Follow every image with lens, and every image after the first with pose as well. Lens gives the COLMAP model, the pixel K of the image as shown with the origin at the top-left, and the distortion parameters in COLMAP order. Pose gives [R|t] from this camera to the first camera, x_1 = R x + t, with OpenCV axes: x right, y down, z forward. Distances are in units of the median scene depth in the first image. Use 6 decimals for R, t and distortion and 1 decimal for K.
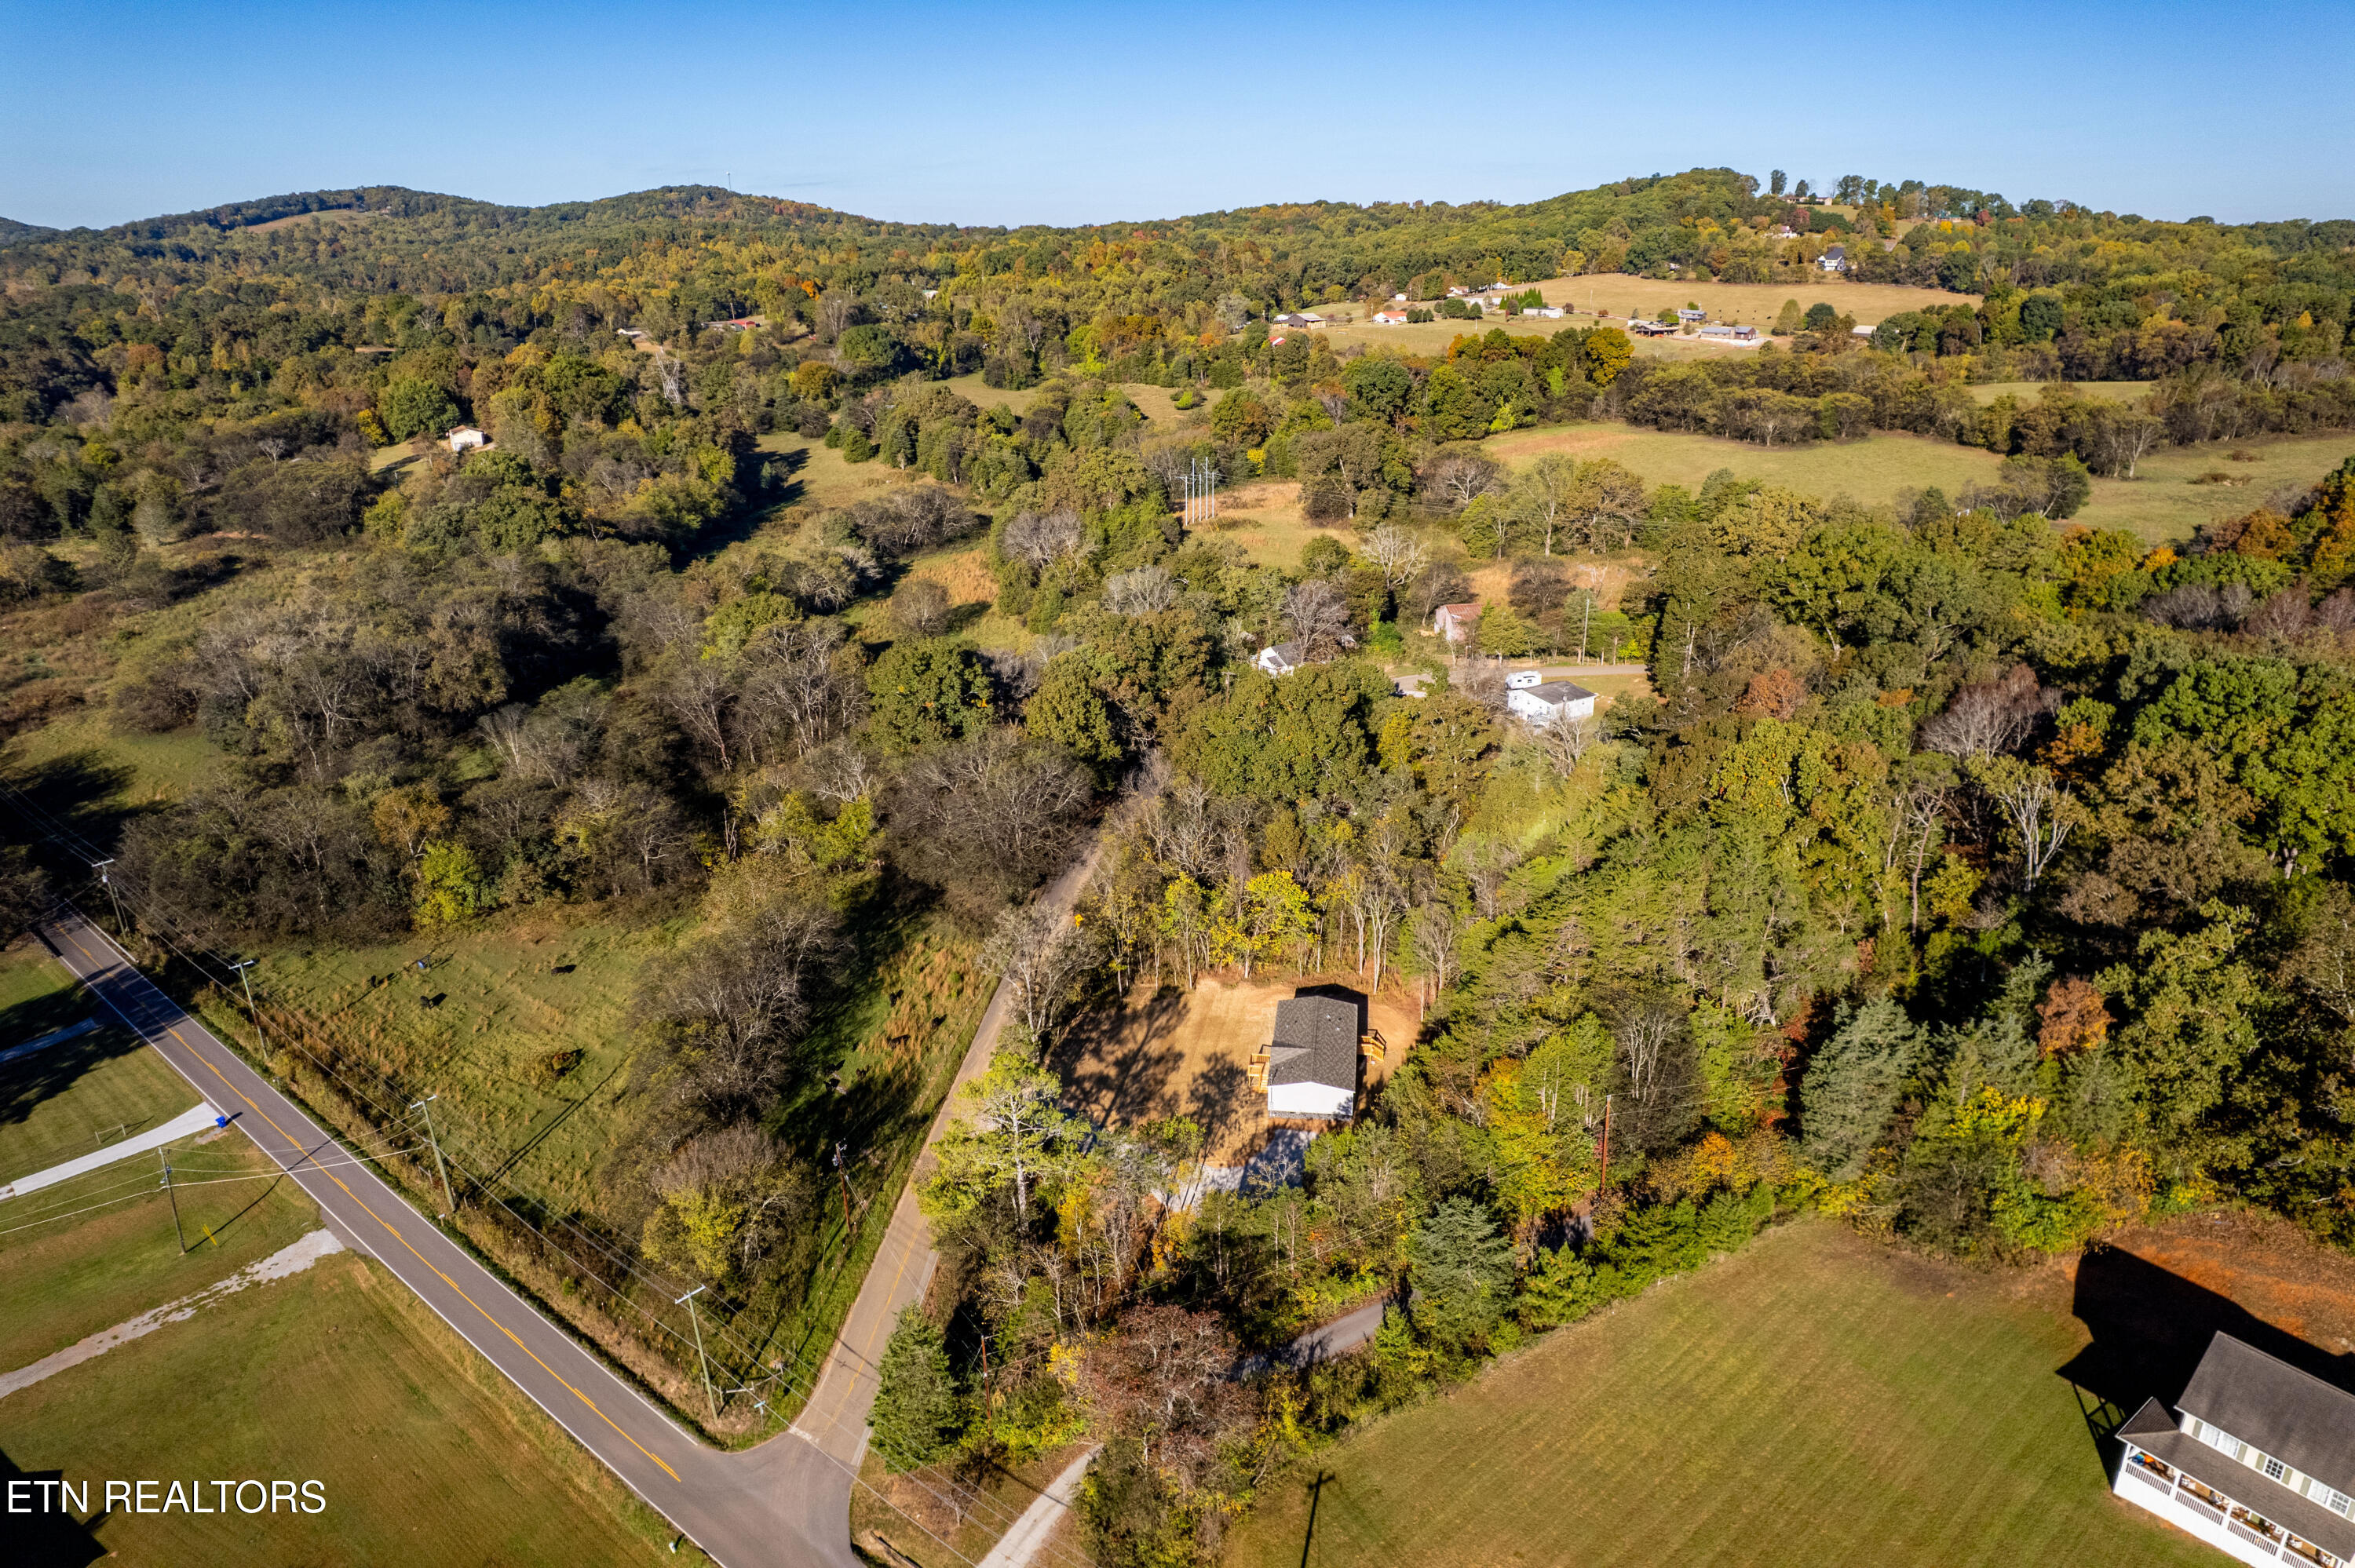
lens RADIAL K [[1512.1, 0, 1174.2], [0, 1512.1, 784.0], [0, 0, 1]] dist [-0.079469, 0.067717]
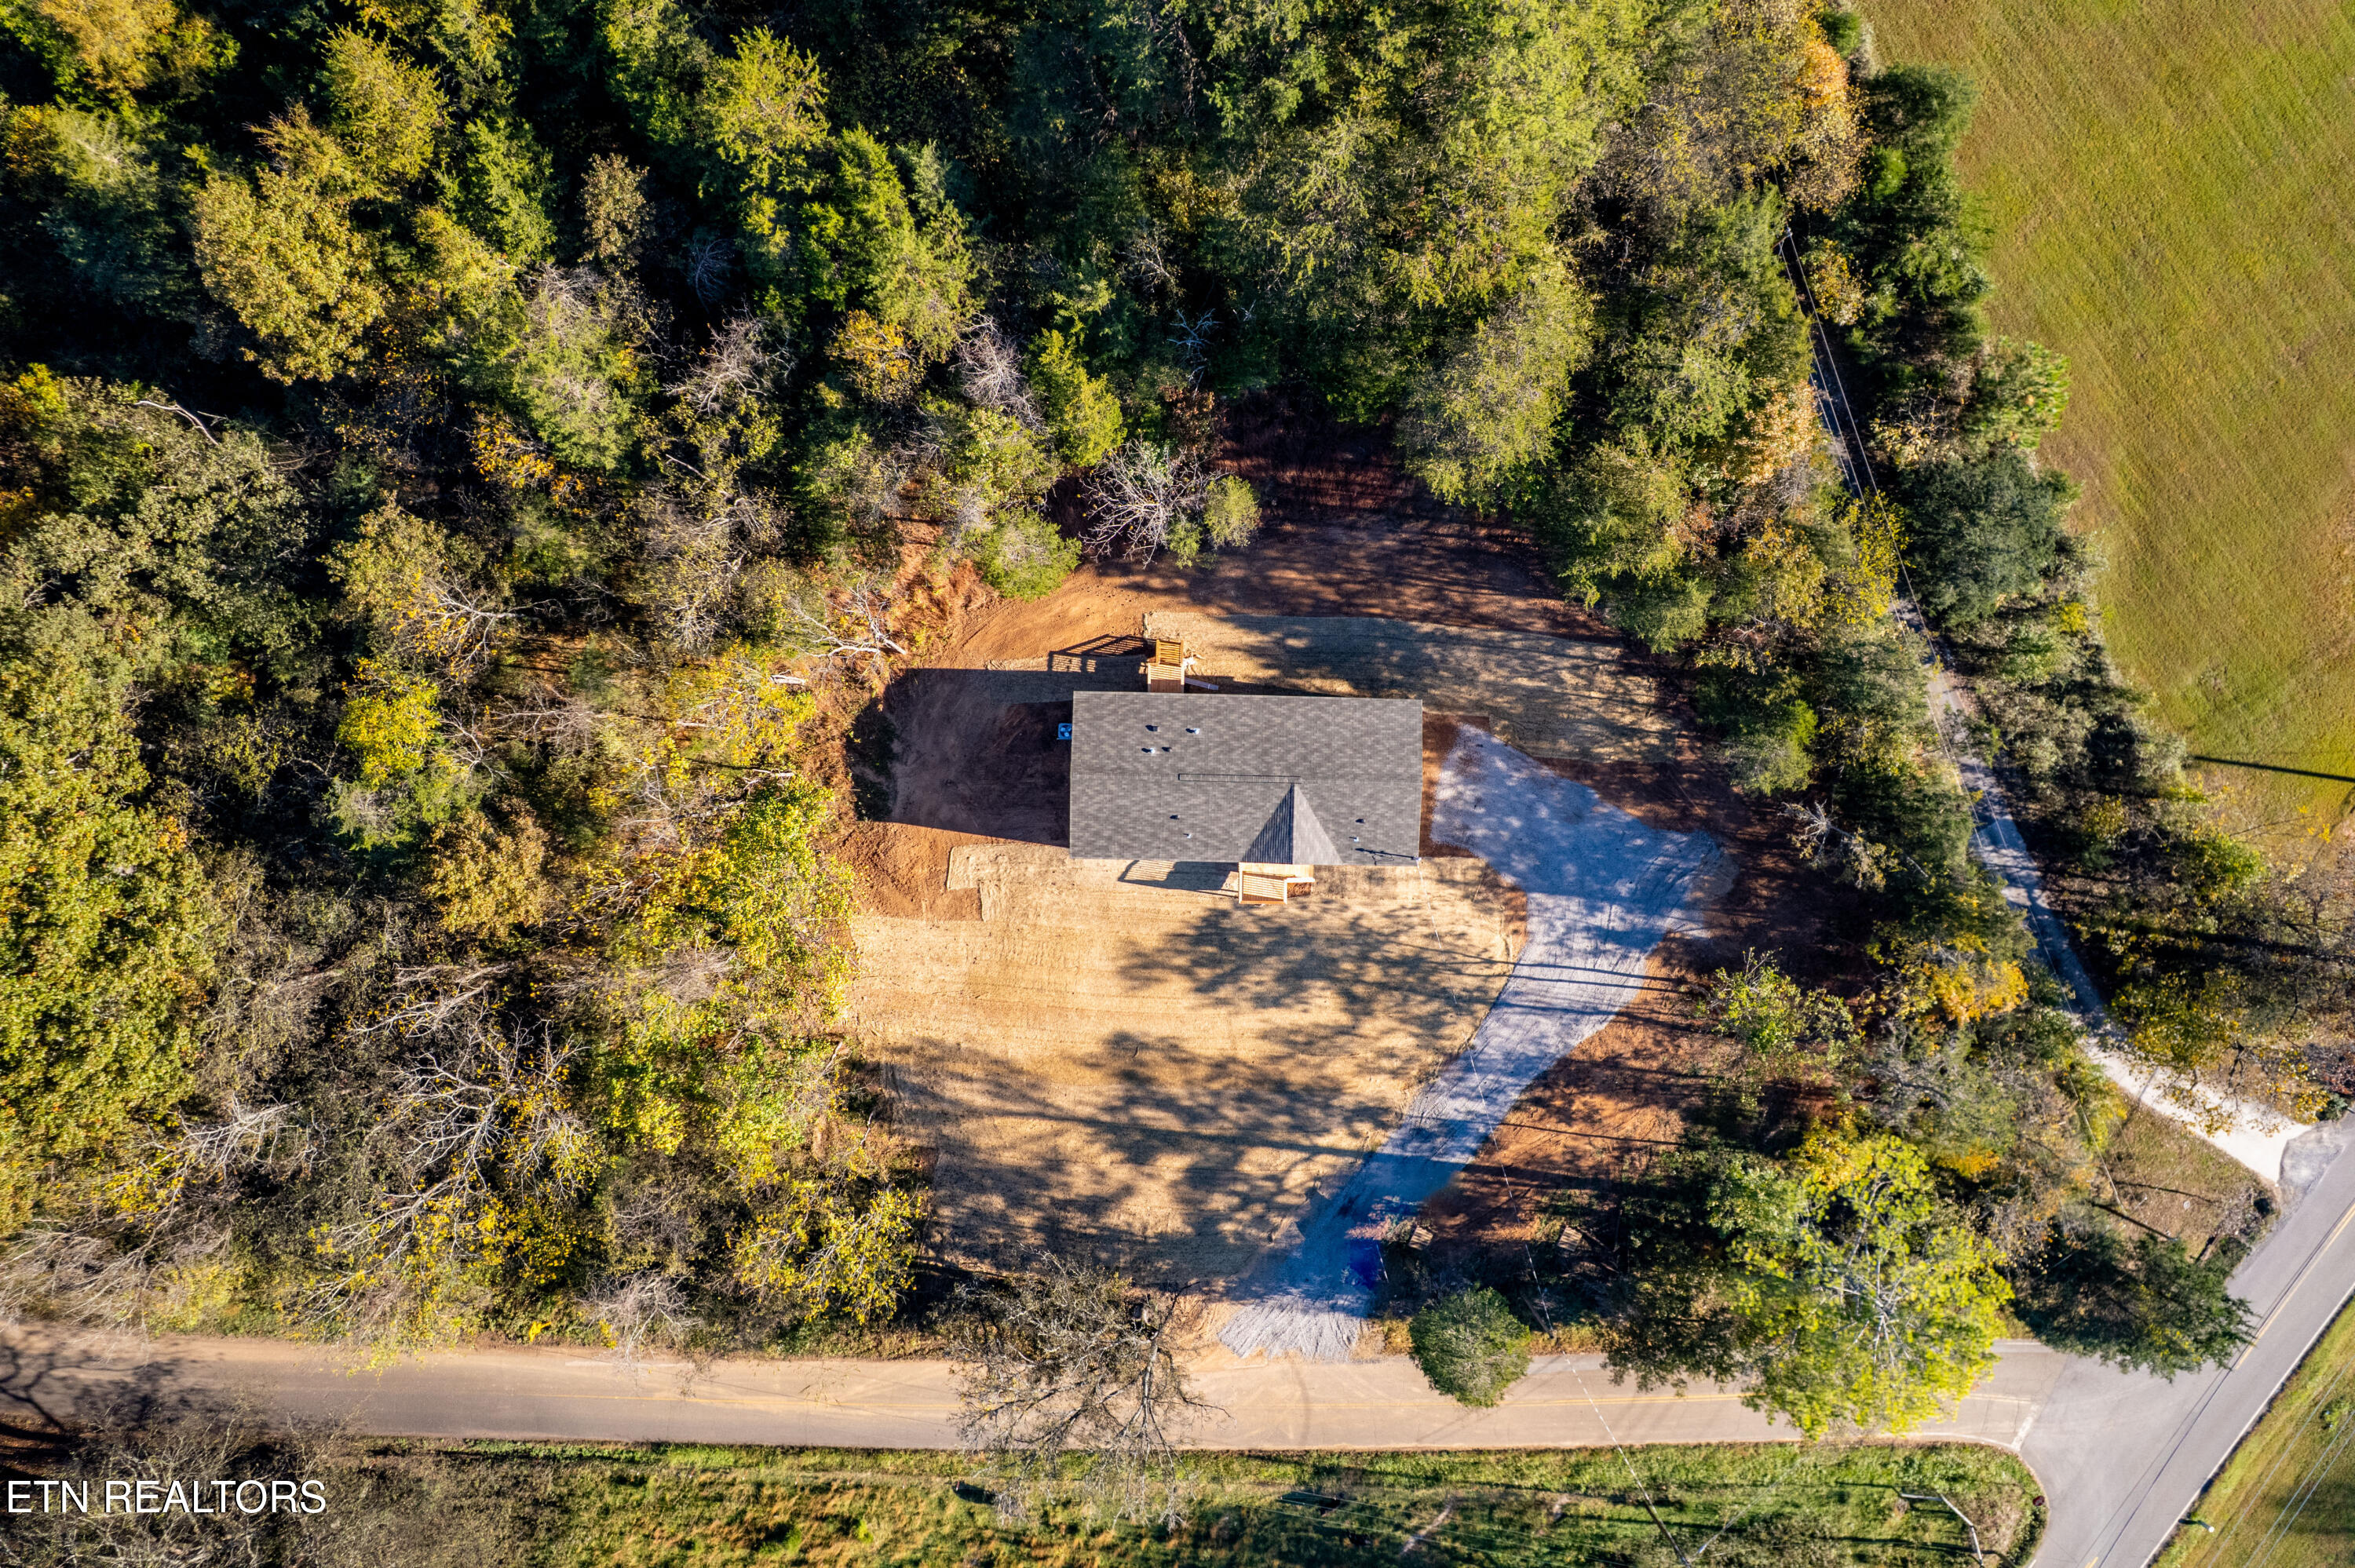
lens RADIAL K [[1512.1, 0, 1180.3], [0, 1512.1, 799.9], [0, 0, 1]] dist [-0.079469, 0.067717]
pose [[-0.102730, -0.994602, -0.014588, 0.020563], [0.341485, -0.049038, 0.938607, -0.065427], [-0.934256, 0.091442, 0.344680, 0.182823]]
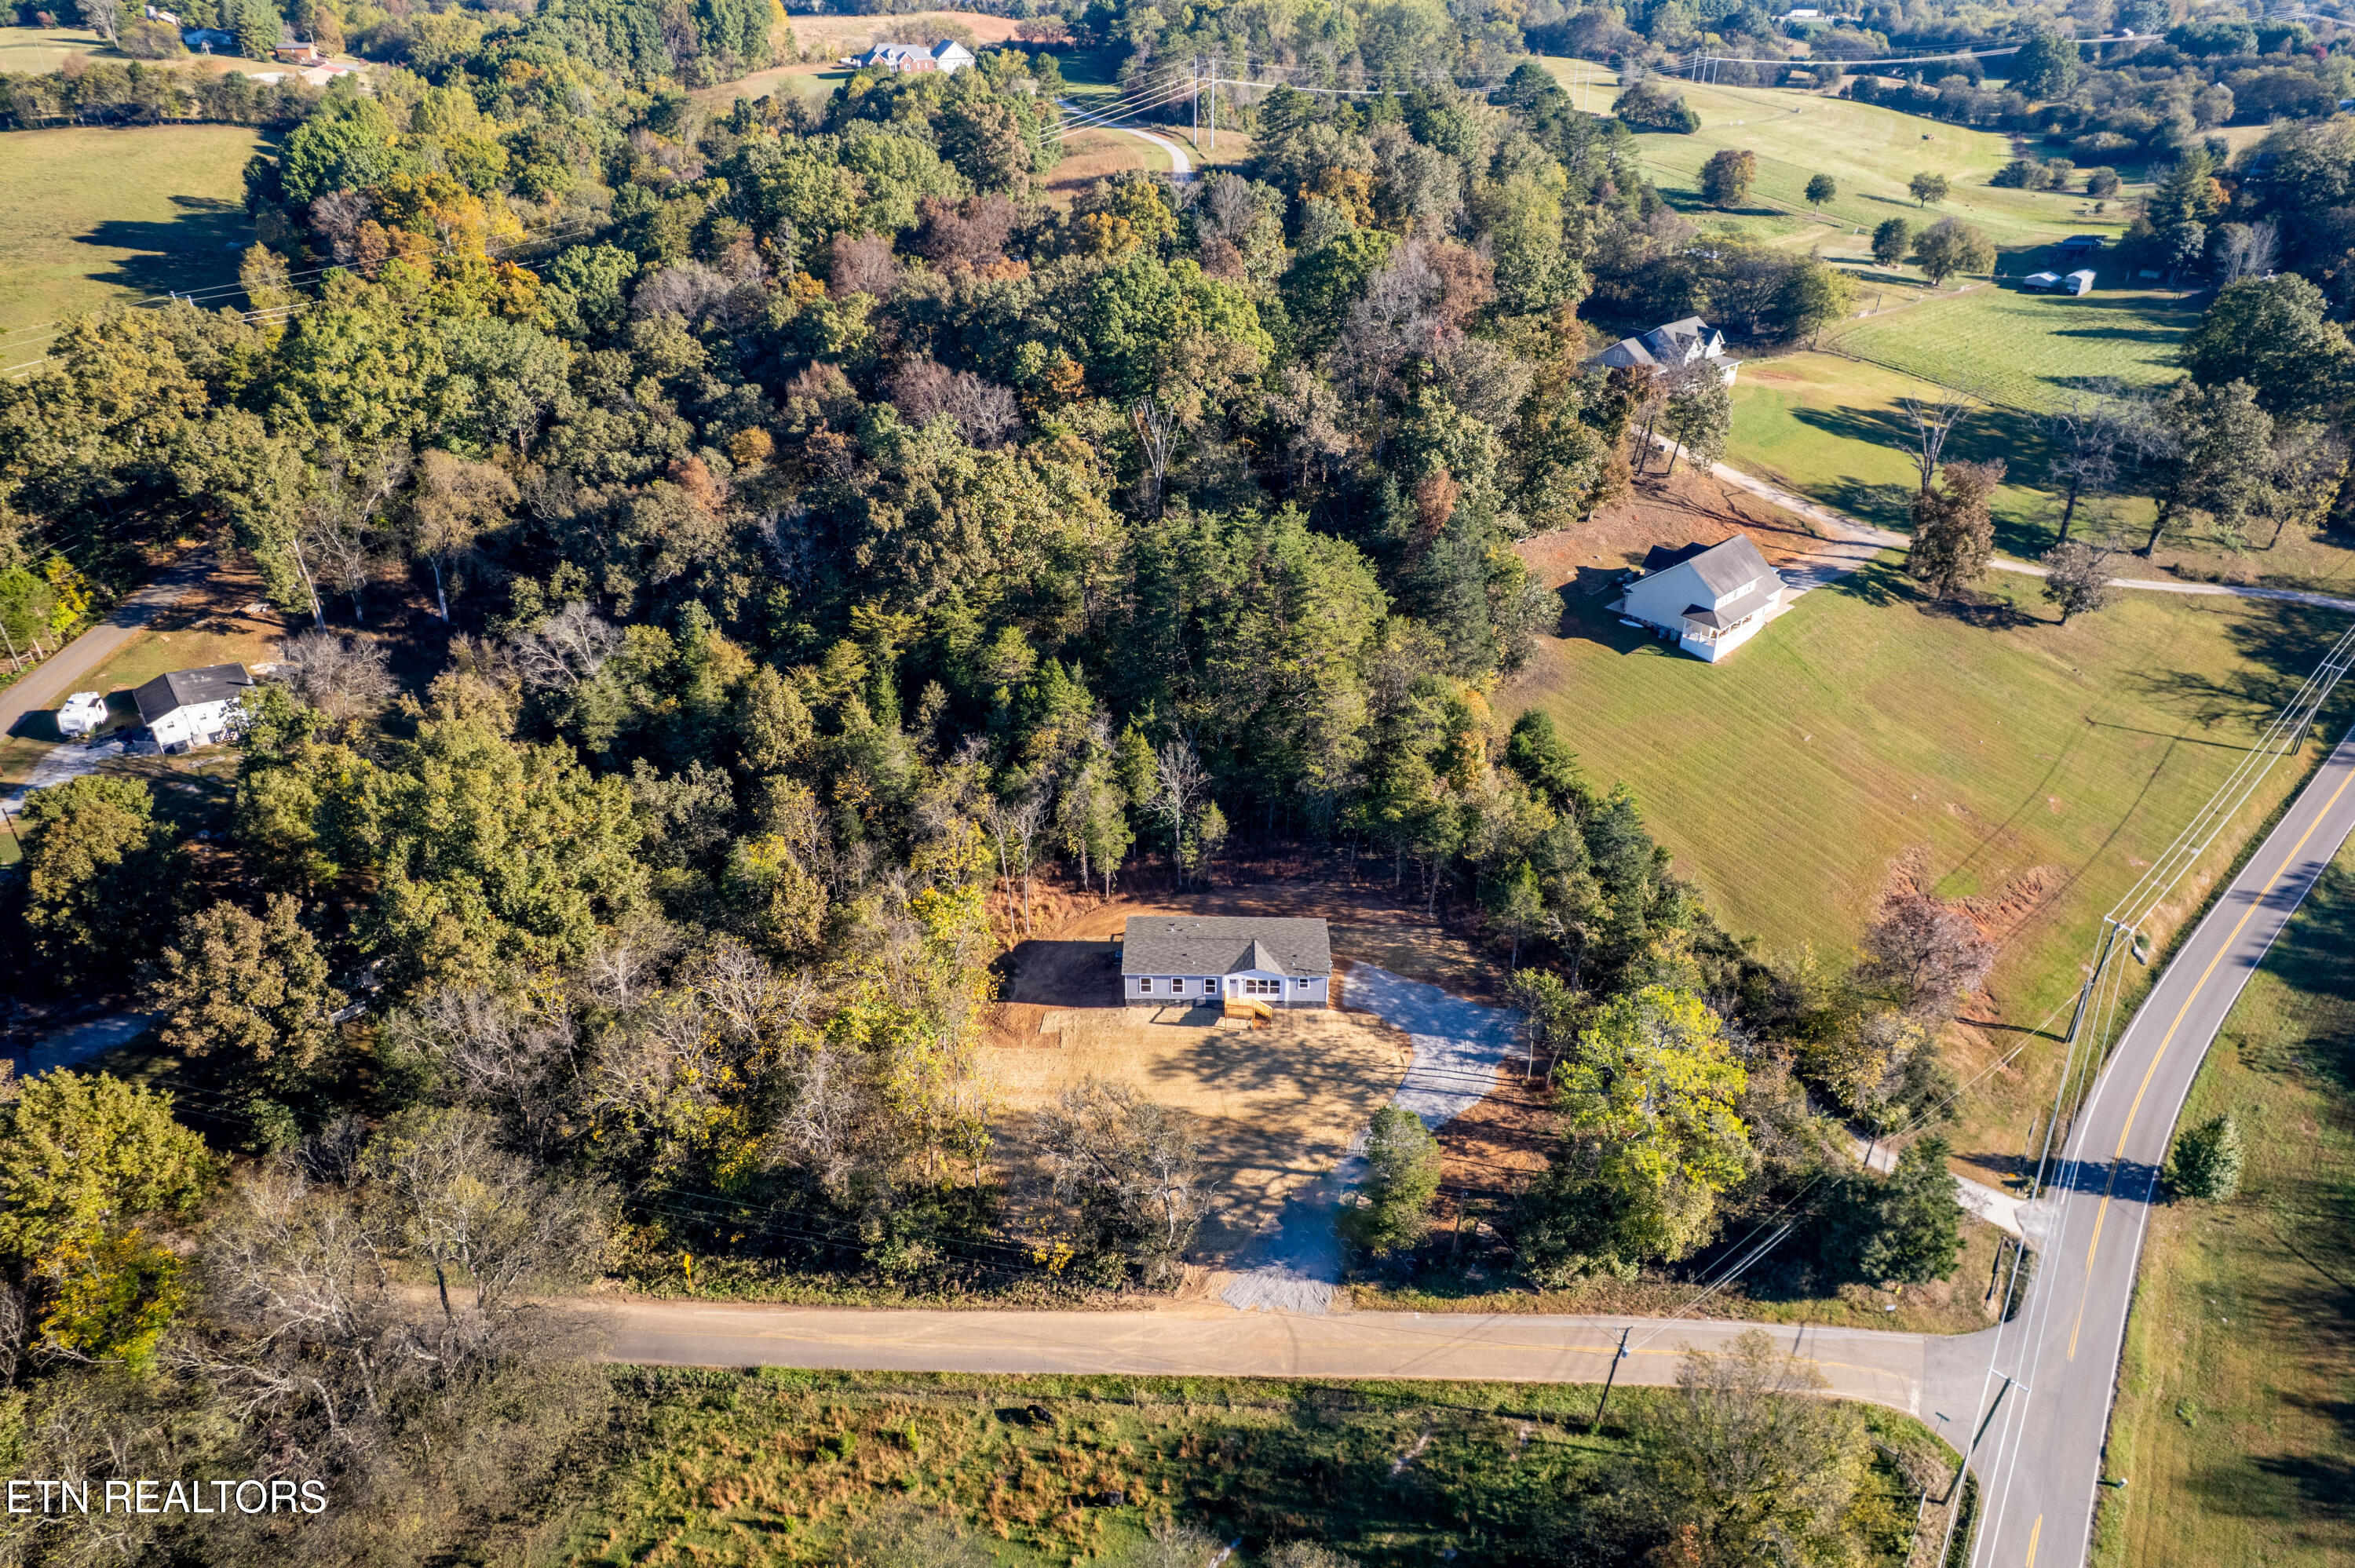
lens RADIAL K [[1512.1, 0, 1174.0], [0, 1512.1, 782.4], [0, 0, 1]] dist [-0.079469, 0.067717]
pose [[-0.100954, -0.495036, 0.862987, -0.128057], [0.336404, 0.799342, 0.497881, -0.072211], [-0.936291, 0.340575, 0.085835, 0.198998]]
